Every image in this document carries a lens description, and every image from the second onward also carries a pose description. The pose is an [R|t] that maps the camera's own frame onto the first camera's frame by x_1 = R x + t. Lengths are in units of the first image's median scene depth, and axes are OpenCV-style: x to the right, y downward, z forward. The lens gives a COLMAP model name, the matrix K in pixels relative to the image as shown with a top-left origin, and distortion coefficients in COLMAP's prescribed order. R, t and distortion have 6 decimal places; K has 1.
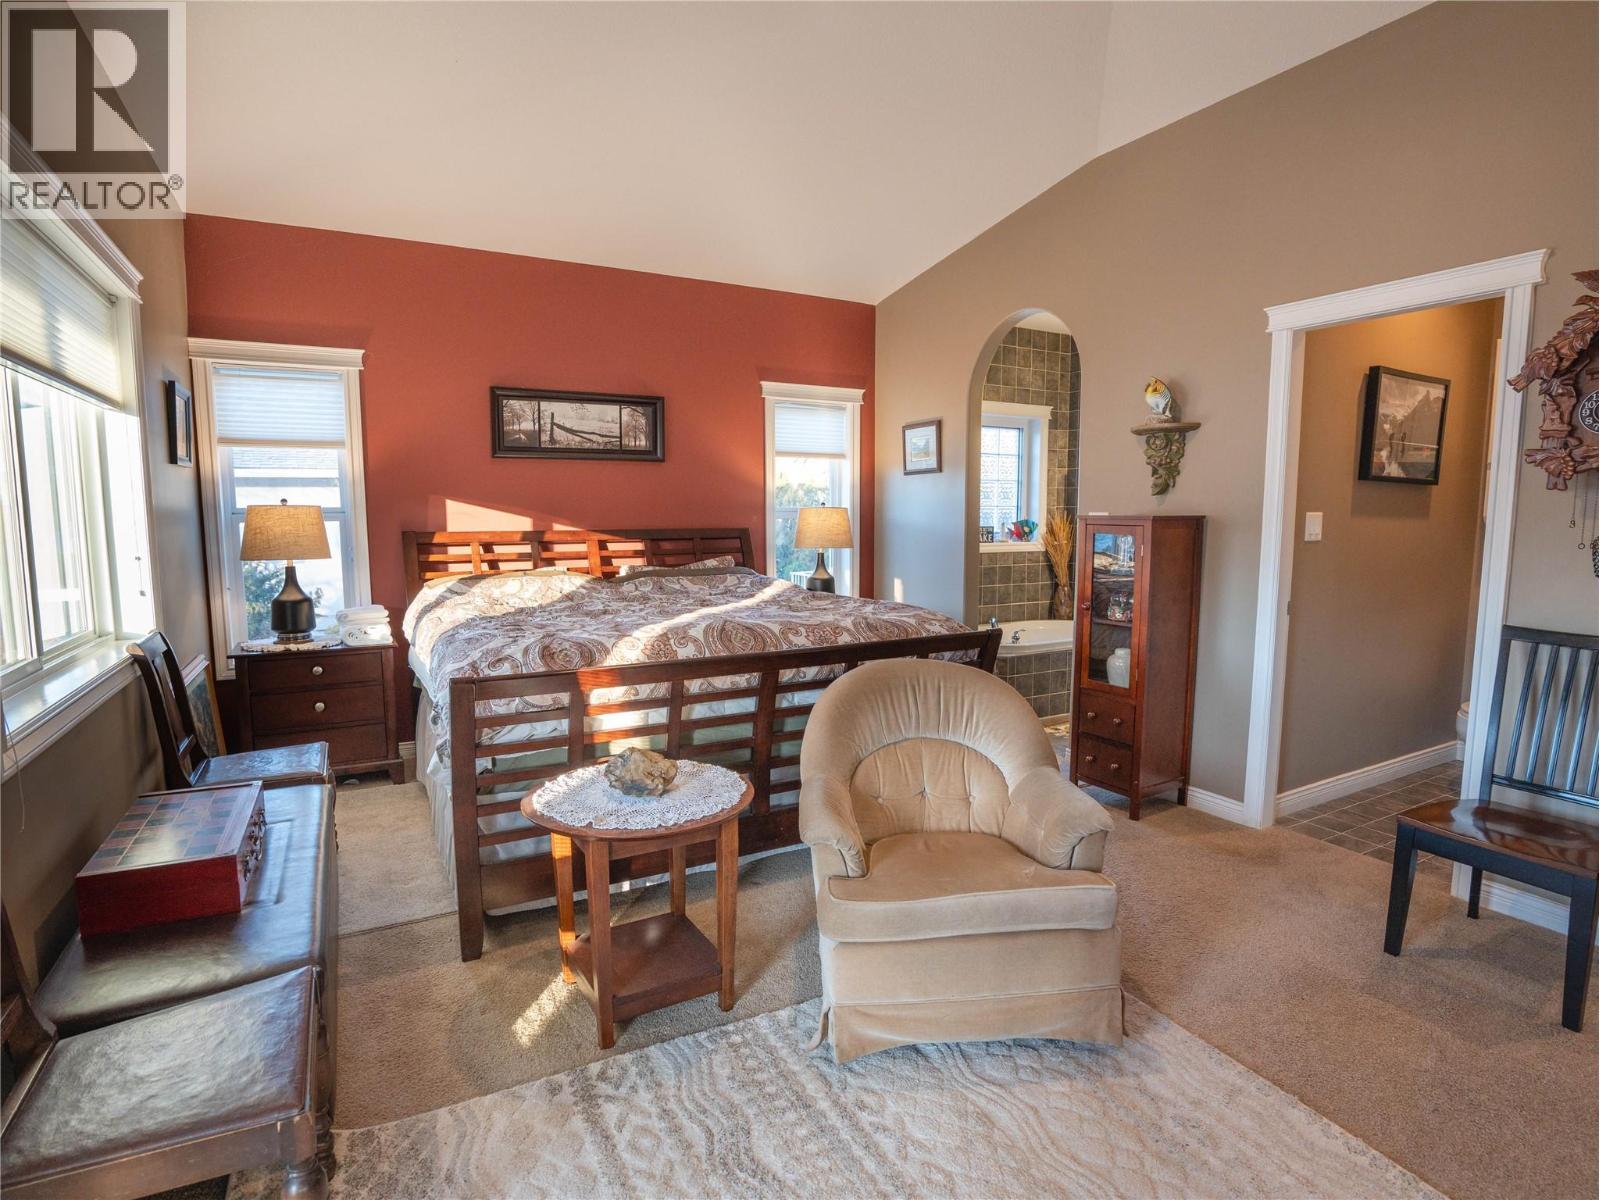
lens RADIAL K [[827.9, 0, 791.8], [0, 827.9, 600.8], [0, 0, 1]] dist [-0.033948, -0.000123]
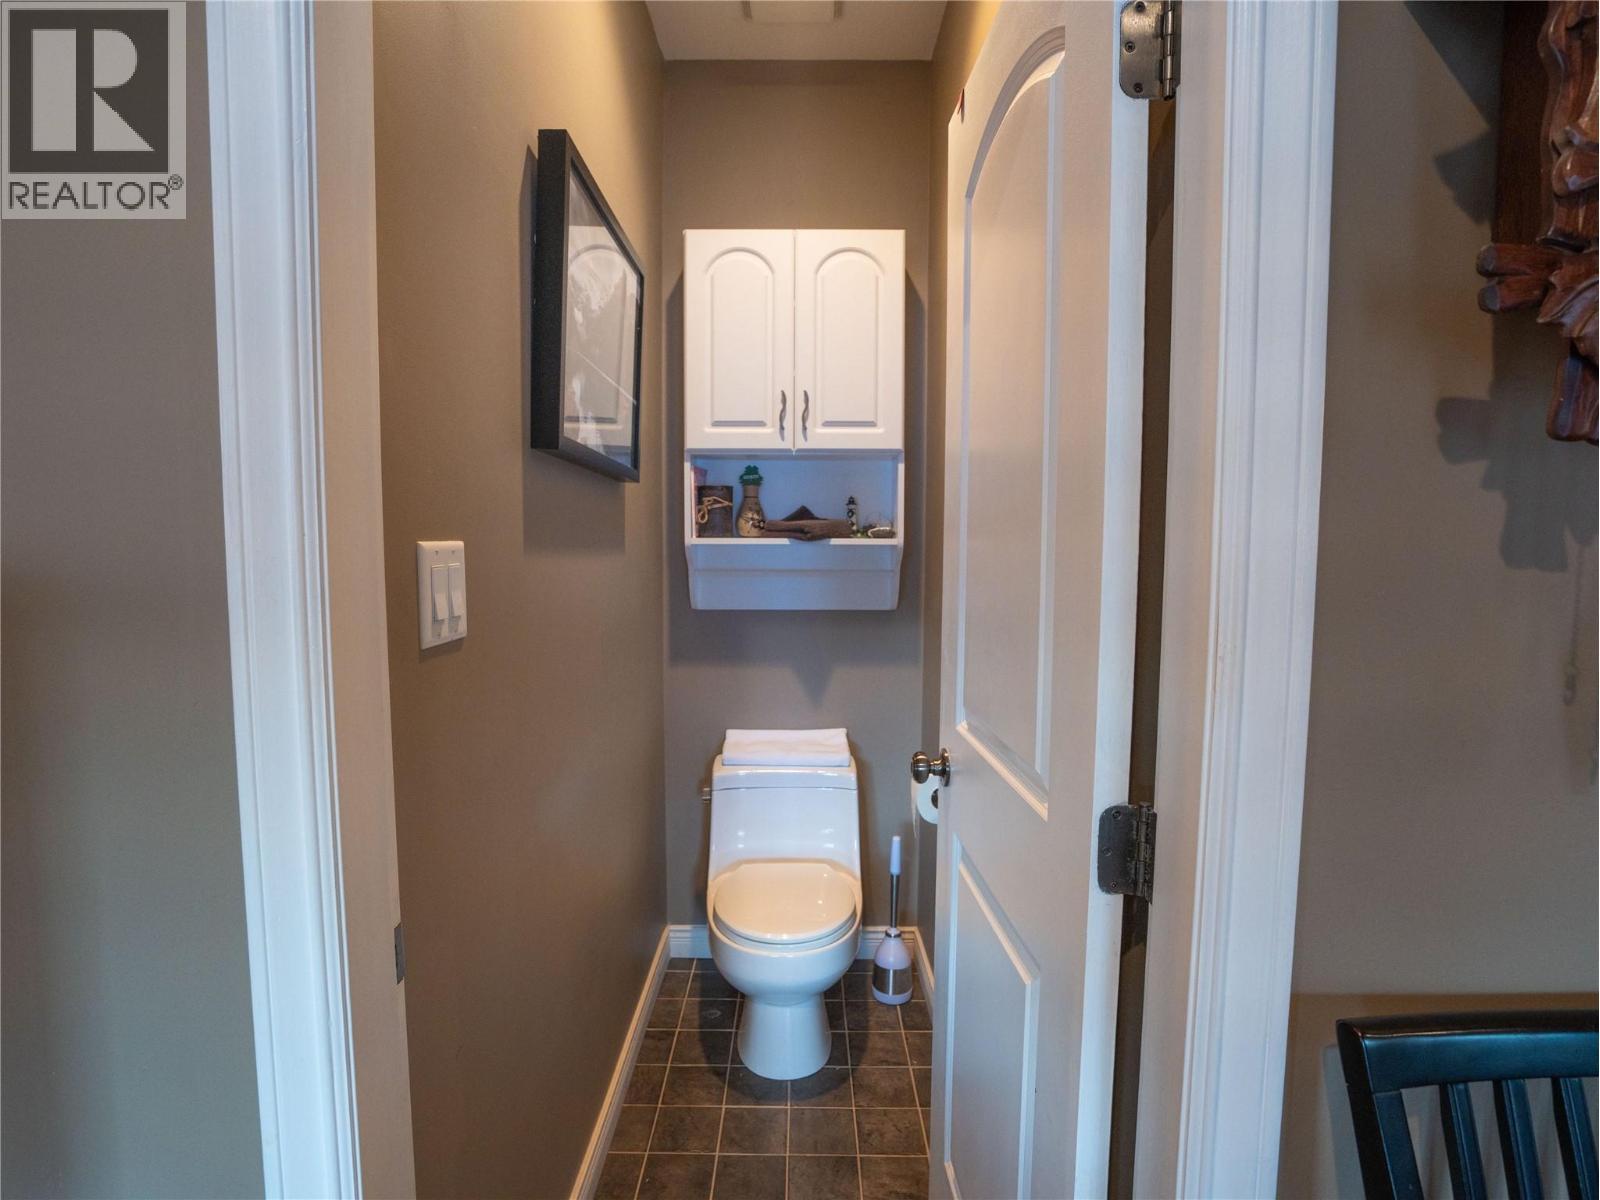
lens RADIAL K [[827.9, 0, 791.8], [0, 827.9, 600.8], [0, 0, 1]] dist [-0.033948, -0.000123]
pose [[0.484268, -0.062952, 0.872652, 0.450948], [0.088917, 0.995785, 0.022491, -0.083895], [-0.870390, 0.066702, 0.487824, 0.758876]]
